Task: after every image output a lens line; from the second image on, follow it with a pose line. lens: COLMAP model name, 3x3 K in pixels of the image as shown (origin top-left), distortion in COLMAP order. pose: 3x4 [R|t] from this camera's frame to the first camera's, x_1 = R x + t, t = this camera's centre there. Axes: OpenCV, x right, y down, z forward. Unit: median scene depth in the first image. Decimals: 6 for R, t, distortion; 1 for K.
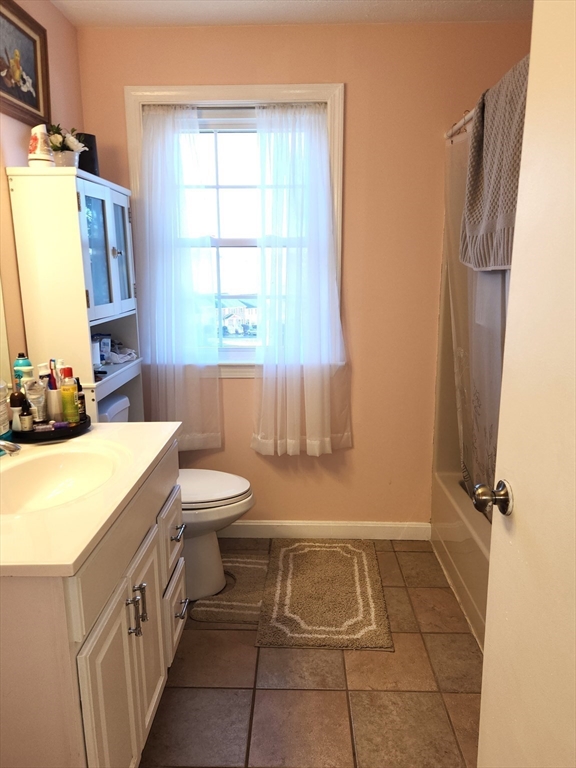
lens RADIAL K [[570.2, 0, 288.0], [0, 570.2, 384.0], [0, 0, 1]] dist [0.070277, -0.080309]
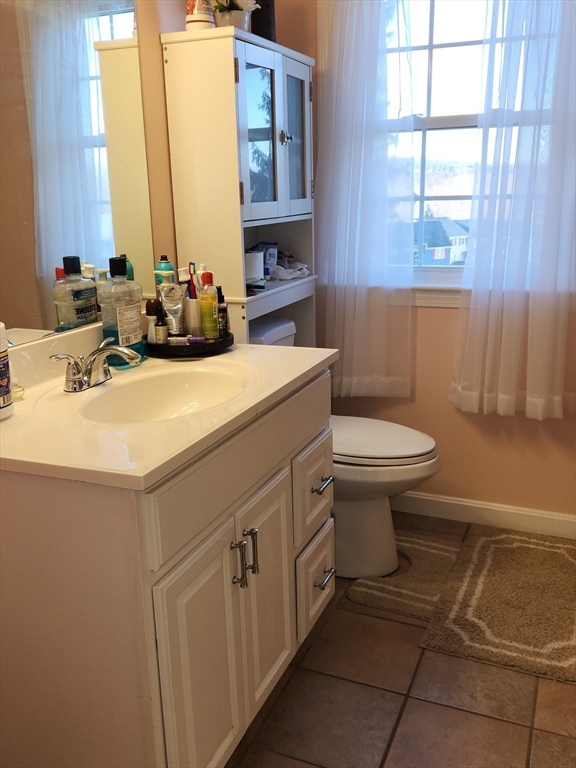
lens RADIAL K [[718.7, 0, 288.0], [0, 718.7, 384.0], [0, 0, 1]] dist [0.099151, -0.156211]
pose [[0.932017, 0.082934, -0.352797, 0.088190], [-0.060146, 0.995361, 0.075090, 0.036969], [0.357388, -0.048766, 0.932682, 0.037358]]
